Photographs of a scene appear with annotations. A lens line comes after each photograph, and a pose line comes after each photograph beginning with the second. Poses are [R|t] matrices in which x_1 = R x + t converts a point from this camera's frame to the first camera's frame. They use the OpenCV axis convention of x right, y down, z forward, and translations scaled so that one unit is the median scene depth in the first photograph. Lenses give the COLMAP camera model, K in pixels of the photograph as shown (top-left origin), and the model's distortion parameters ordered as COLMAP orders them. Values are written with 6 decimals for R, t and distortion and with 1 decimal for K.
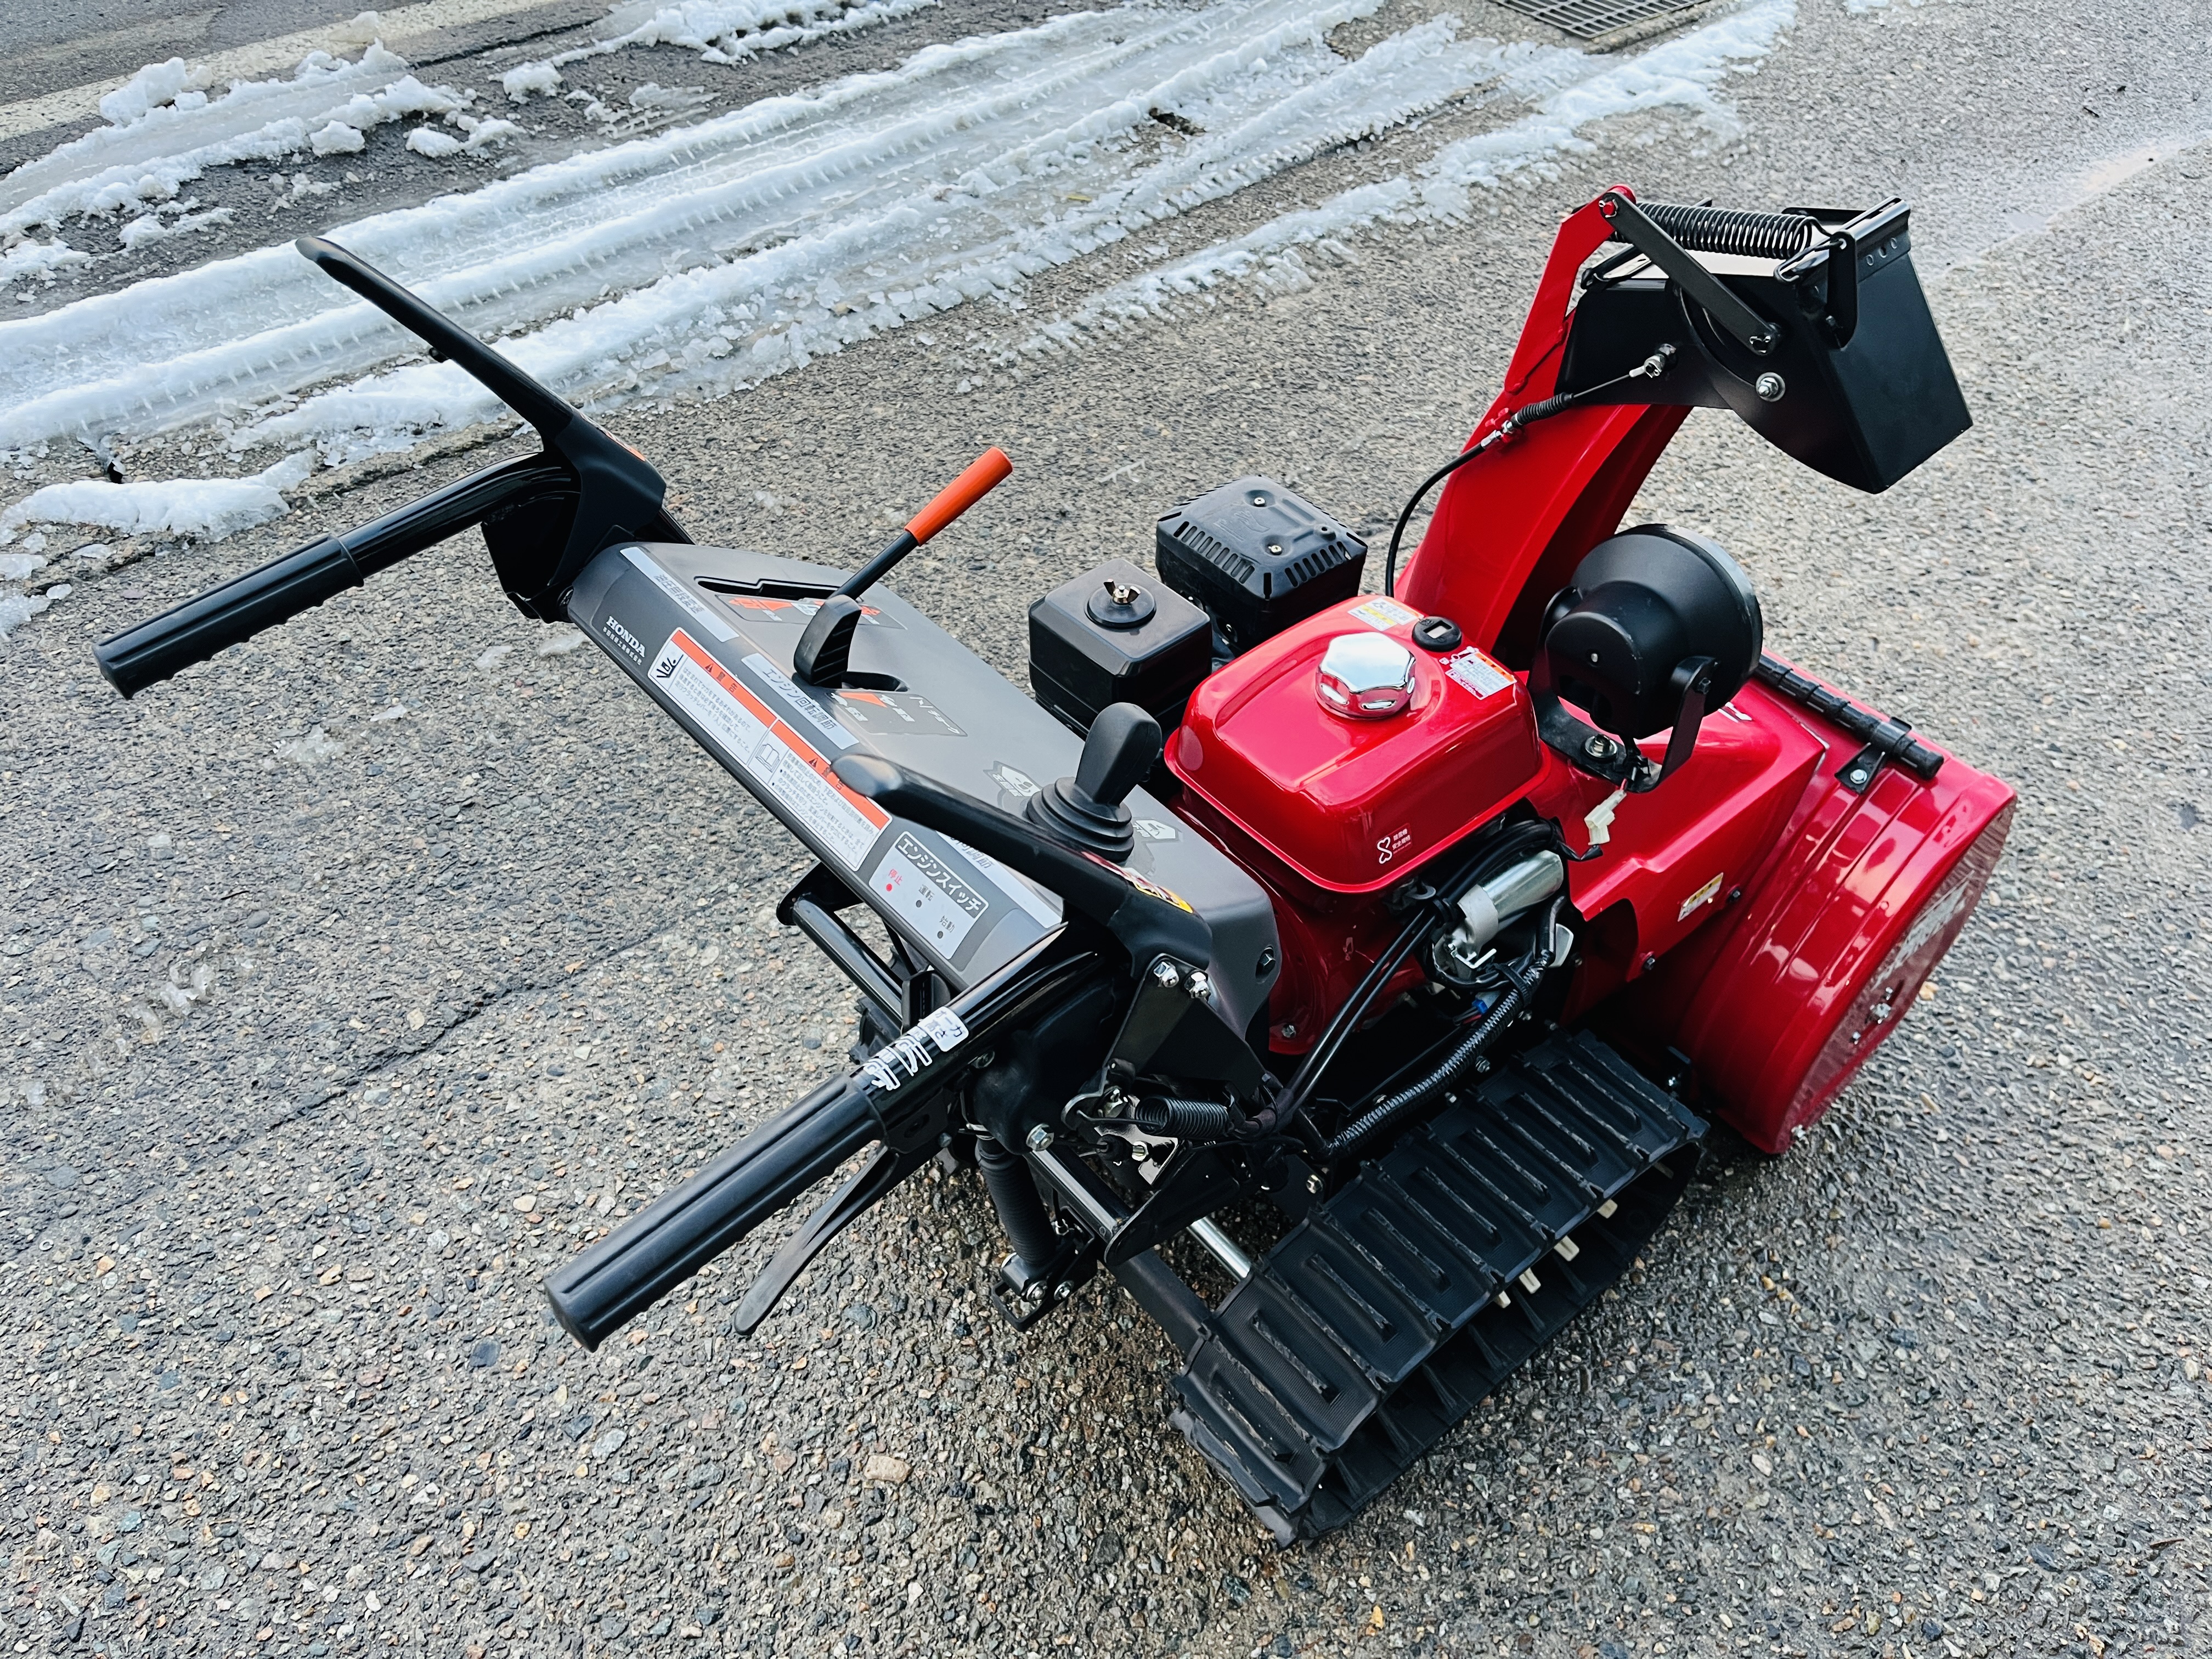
lens RADIAL K [[1674.6, 0, 1097.4], [0, 1674.6, 832.5], [0, 0, 1]] dist [0.076122, -0.112802]
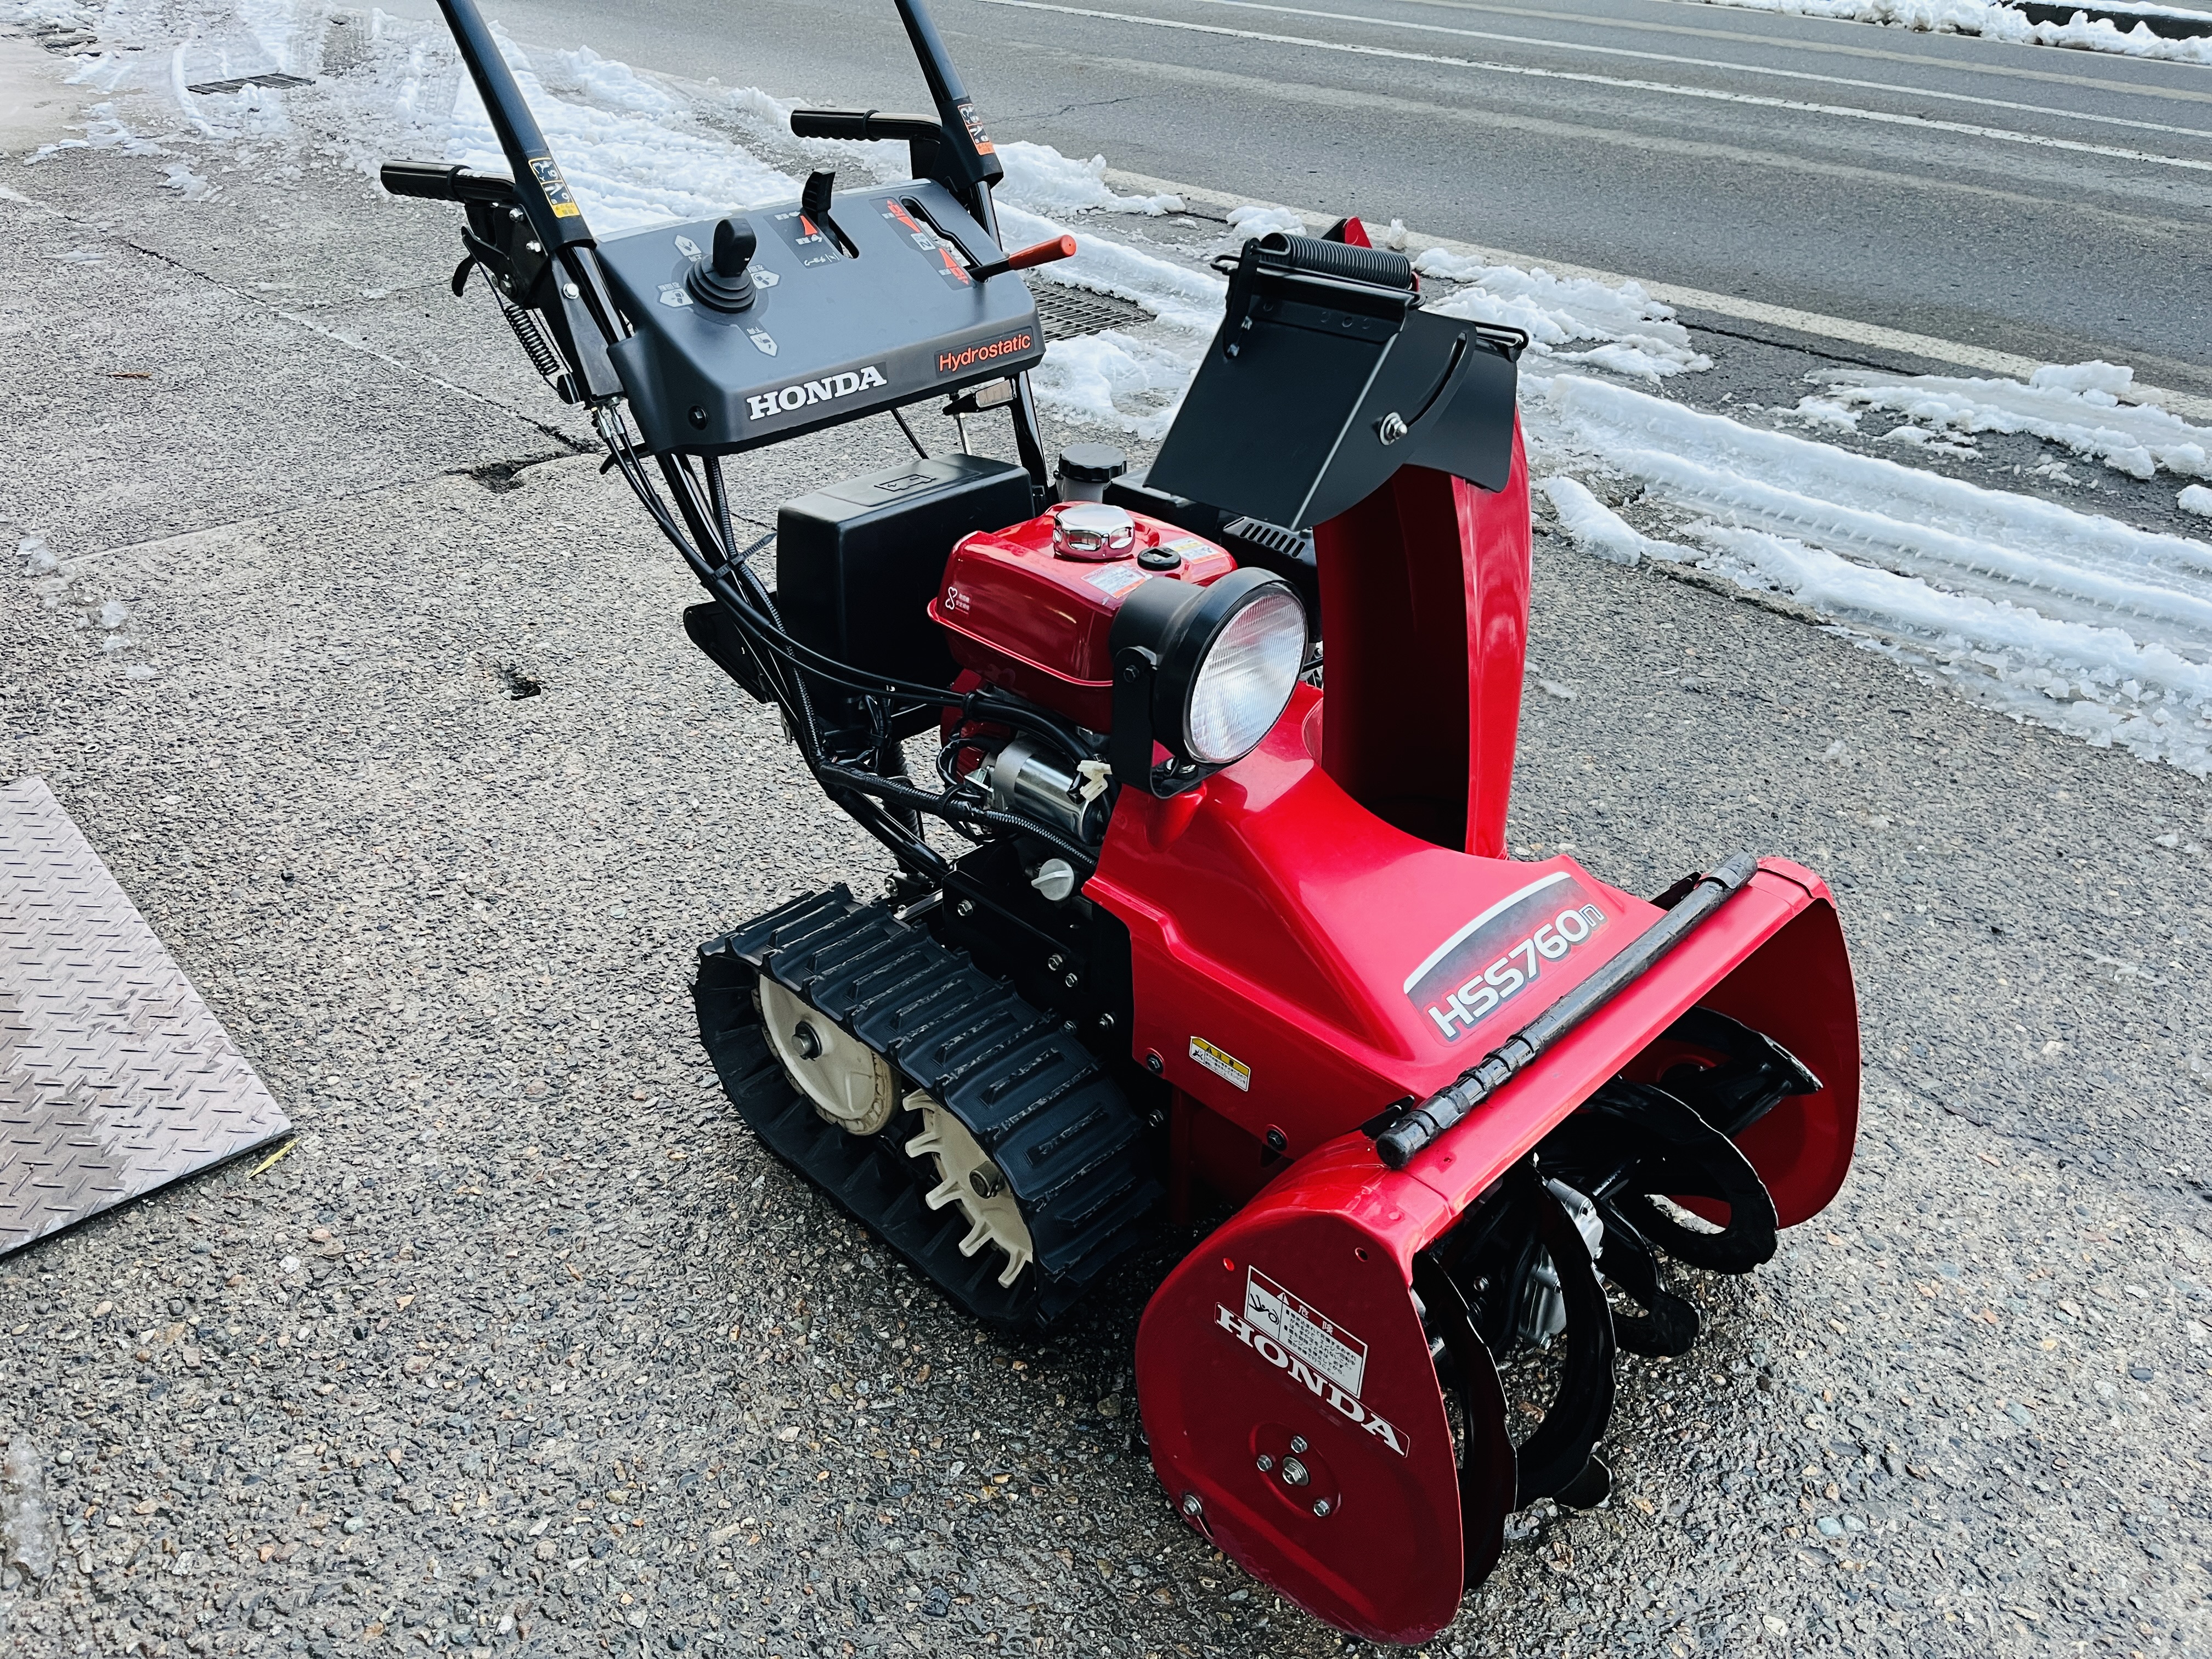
lens RADIAL K [[1674.6, 0, 1090.6], [0, 1674.6, 847.0], [0, 0, 1]] dist [0.076122, -0.112802]
pose [[0.089660, 0.520430, -0.849184, 1.033329], [-0.711921, 0.629749, 0.310780, -0.258945], [0.696512, 0.576688, 0.426969, 0.501352]]
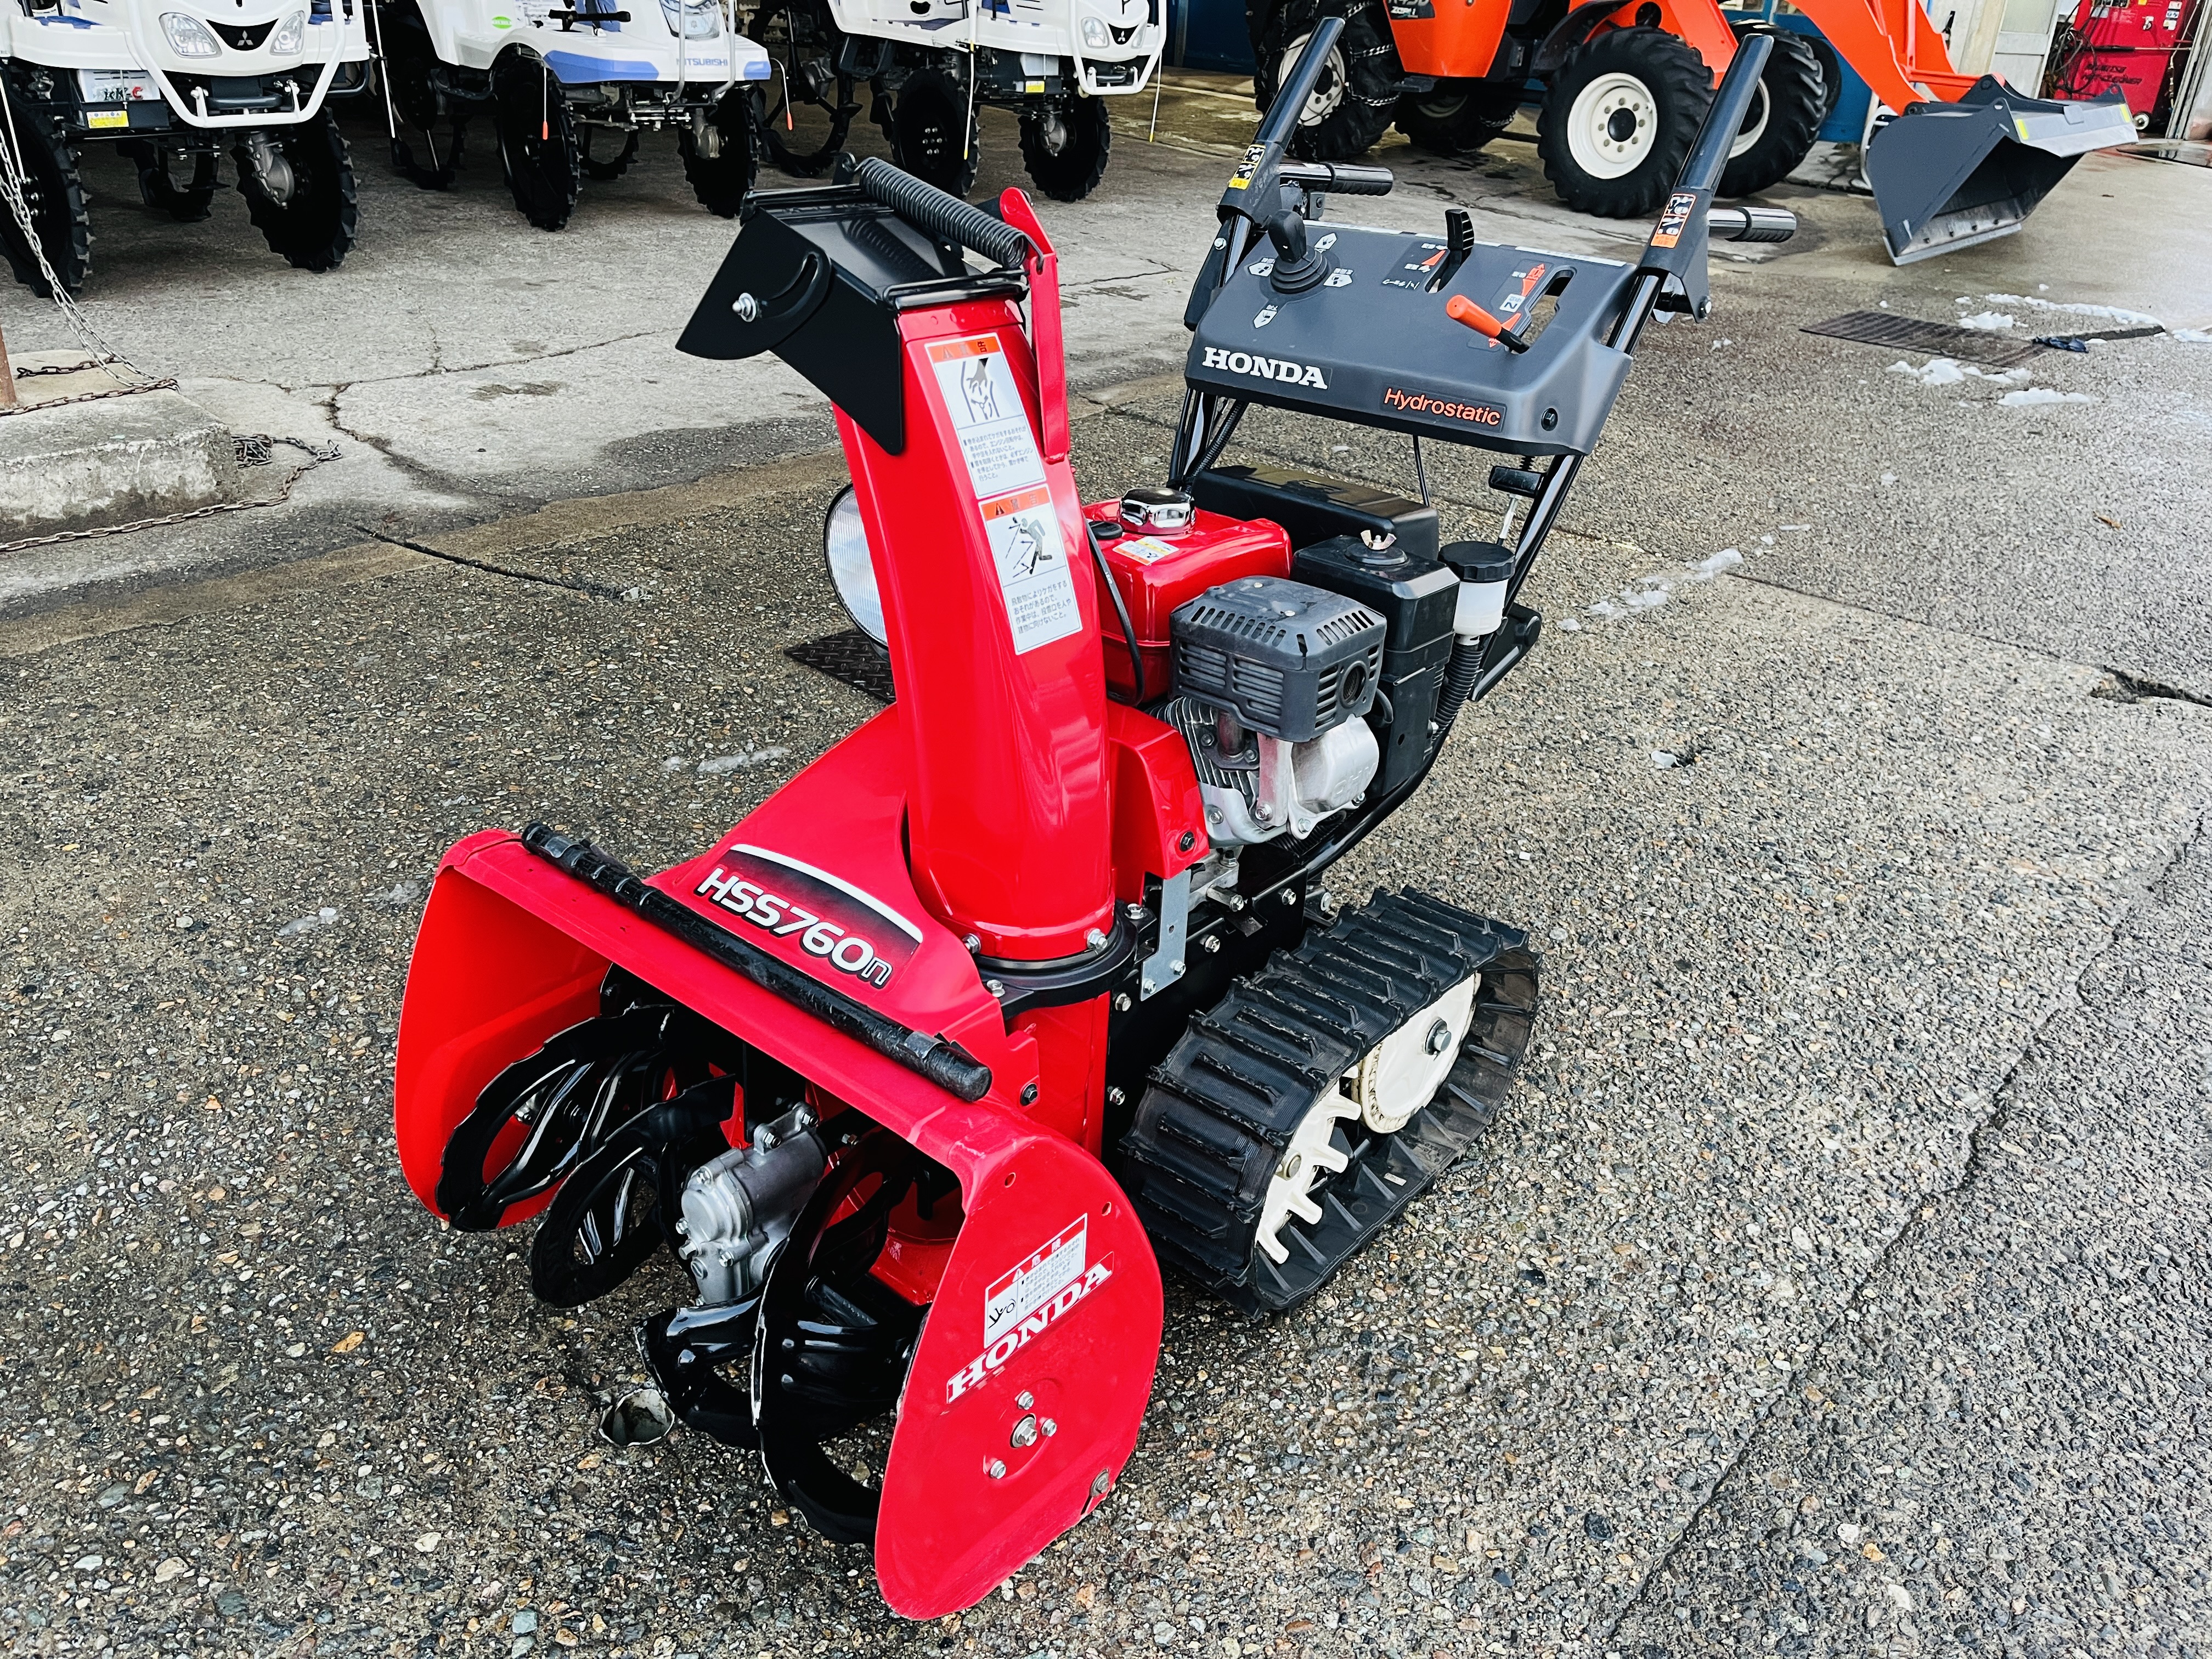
lens RADIAL K [[1674.6, 0, 1102.6], [0, 1674.6, 832.8], [0, 0, 1]] dist [0.076122, -0.112802]
pose [[-0.985511, 0.031500, -0.166659, 0.332557], [-0.148966, 0.309058, 0.939304, -0.953280], [0.081096, 0.950521, -0.299888, 1.287782]]
